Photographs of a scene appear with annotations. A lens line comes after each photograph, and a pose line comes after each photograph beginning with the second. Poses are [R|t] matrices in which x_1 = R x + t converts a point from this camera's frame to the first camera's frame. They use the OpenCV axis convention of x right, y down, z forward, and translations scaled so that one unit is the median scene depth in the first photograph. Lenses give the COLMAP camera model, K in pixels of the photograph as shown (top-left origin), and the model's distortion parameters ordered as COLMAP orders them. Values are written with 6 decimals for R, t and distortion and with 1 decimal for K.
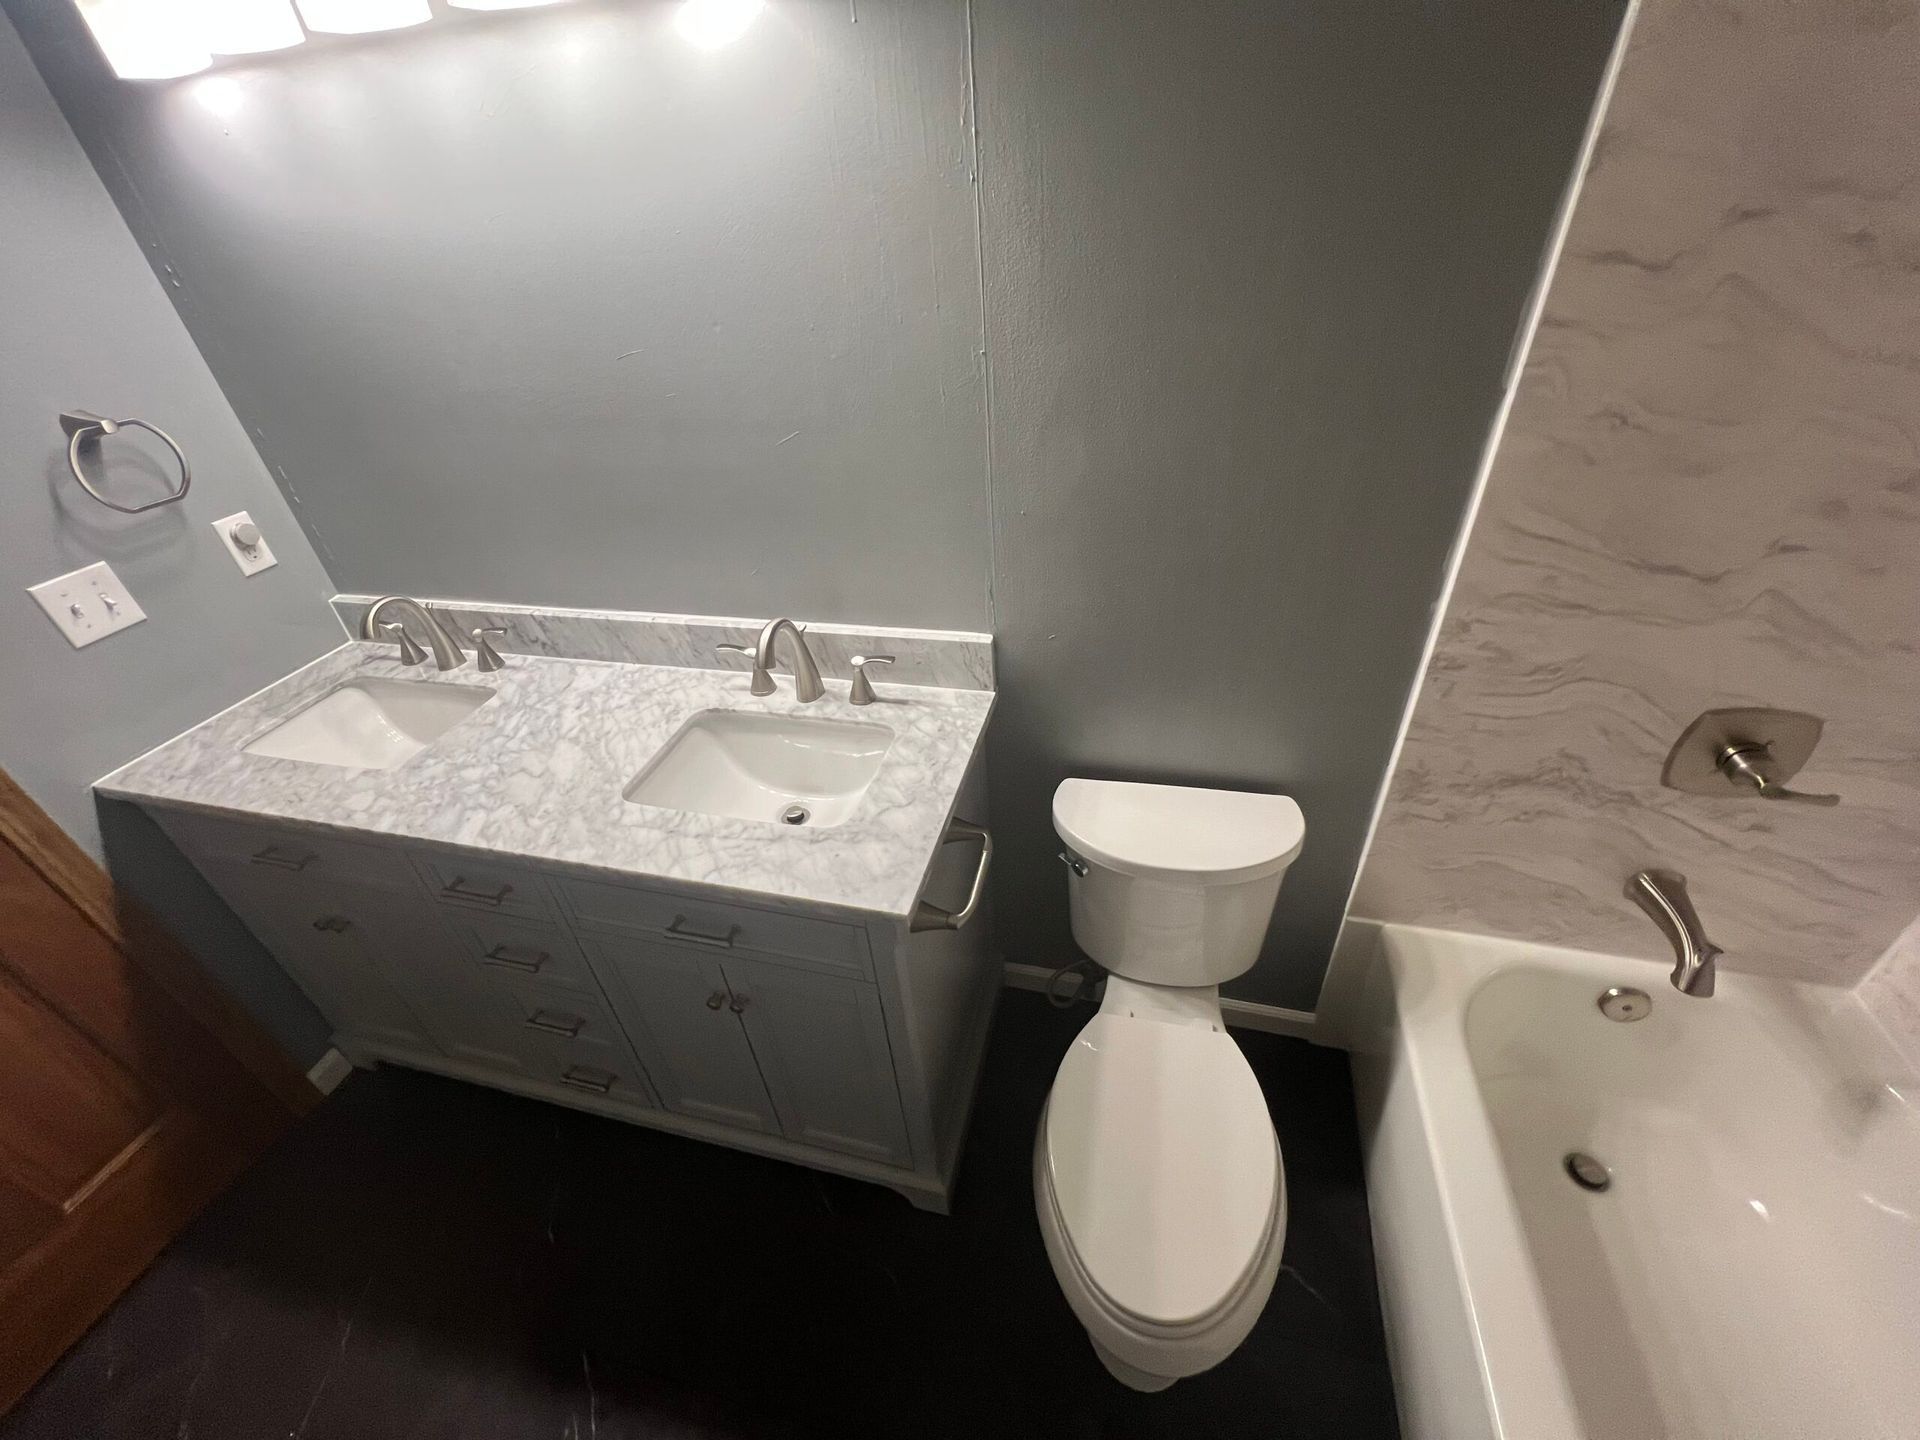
lens RADIAL K [[765.3, 0, 965.6], [0, 765.3, 714.9], [0, 0, 1]] dist [-0.003065, 0.000688]
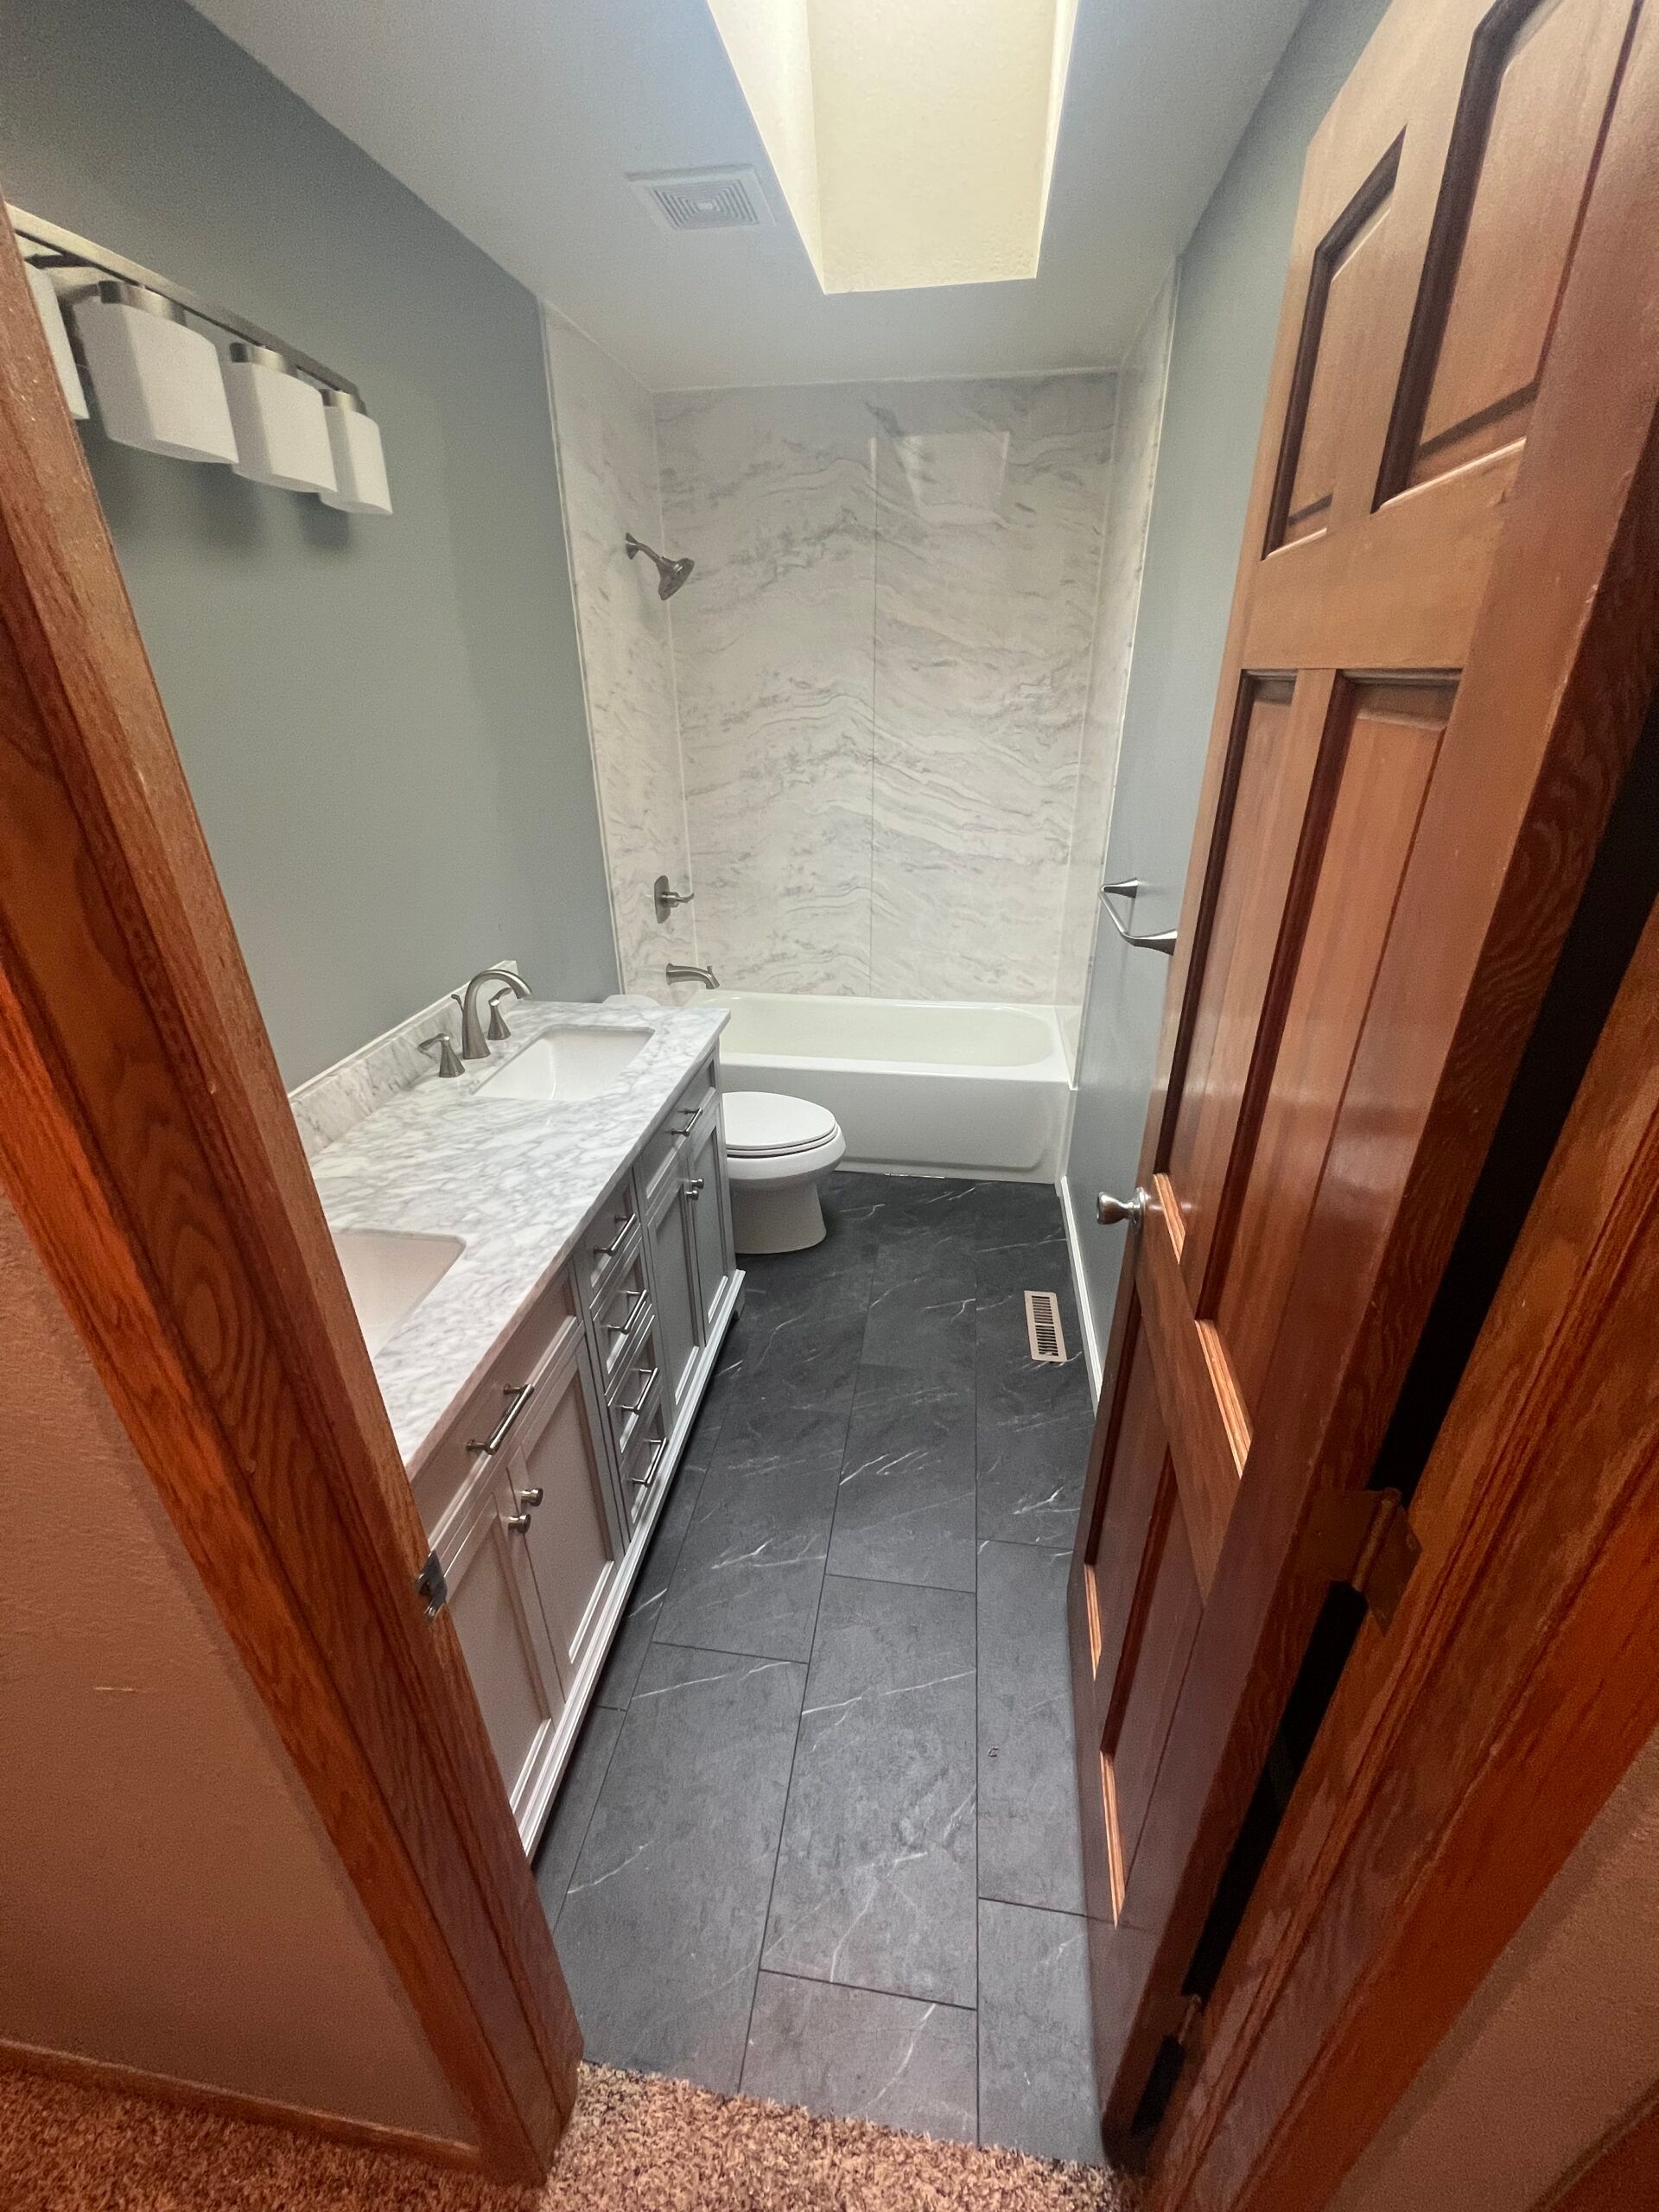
lens RADIAL K [[881.7, 0, 833.6], [0, 881.7, 1104.2], [0, 0, 1]] dist [-0.003065, 0.000688]
pose [[-0.112217, -0.373439, 0.920842, -1.546157], [0.574390, 0.731813, 0.366777, -0.153471], [-0.810854, 0.570081, 0.132378, 0.448677]]
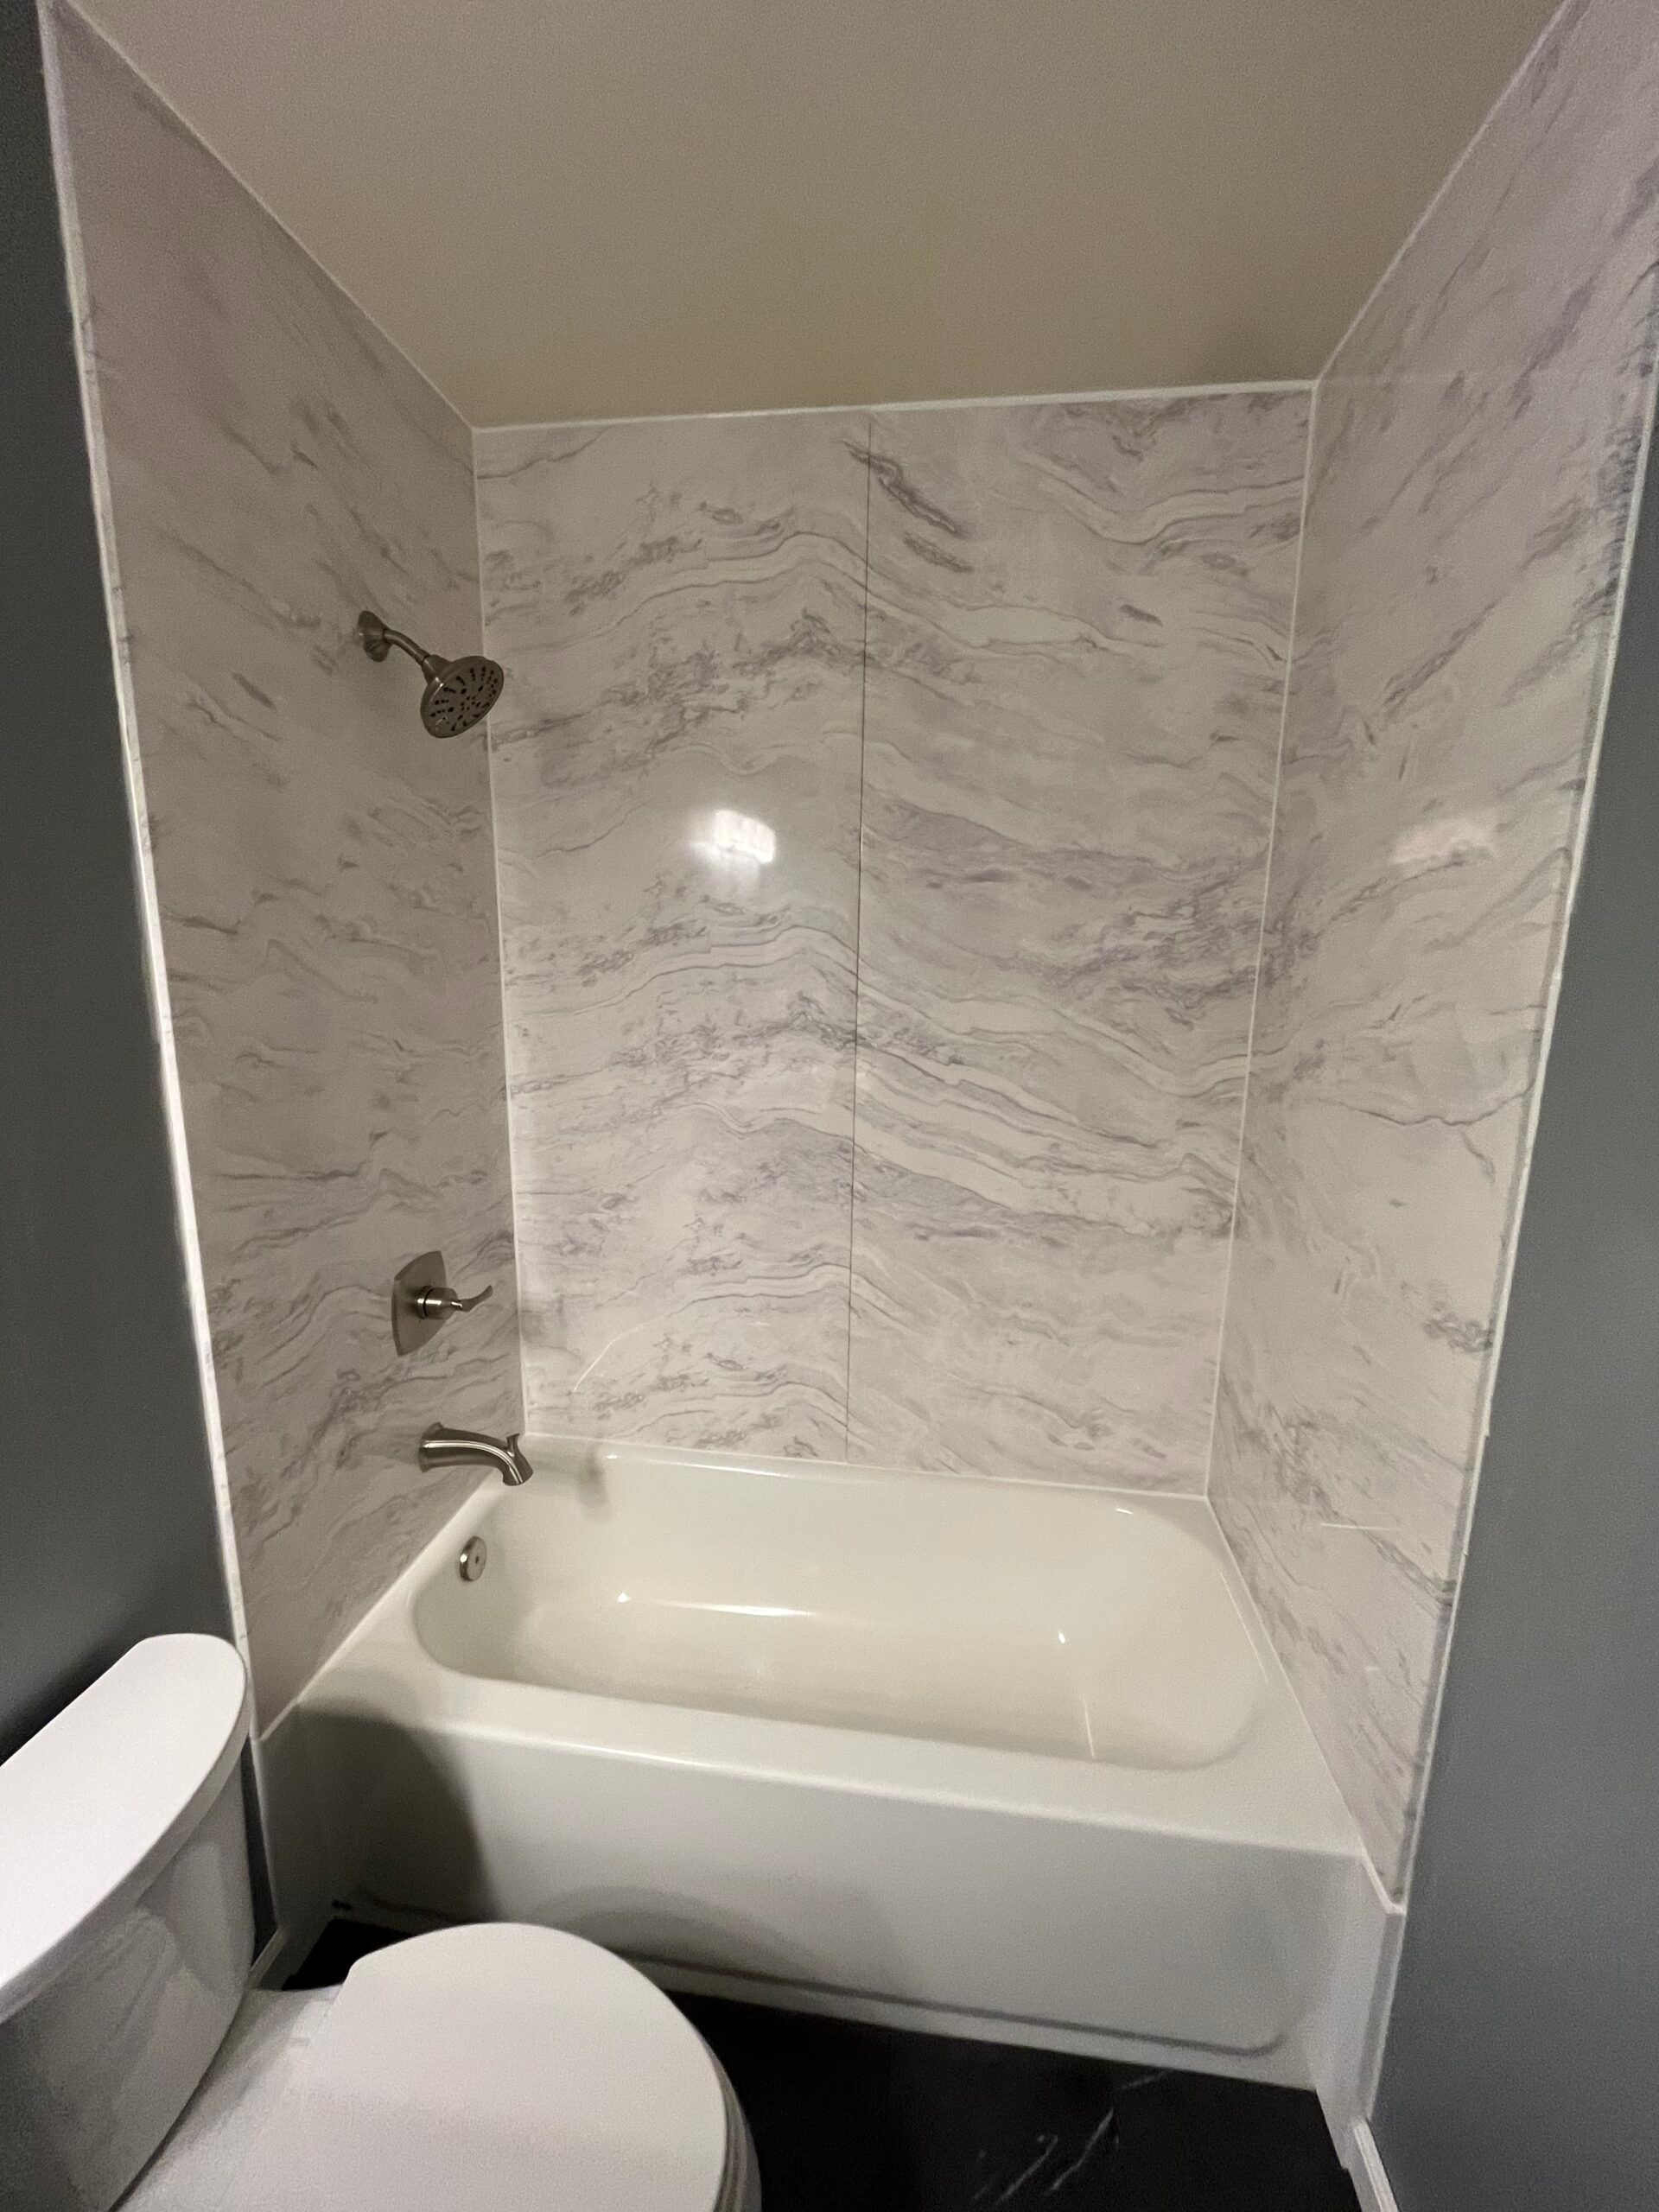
lens RADIAL K [[881.7, 0, 818.8], [0, 881.7, 1113.5], [0, 0, 1]] dist [-0.003065, 0.000688]
pose [[-0.114400, -0.124047, 0.985660, -0.314662], [0.556971, 0.813562, 0.167033, -0.059154], [-0.822615, 0.568093, -0.023981, 0.285766]]
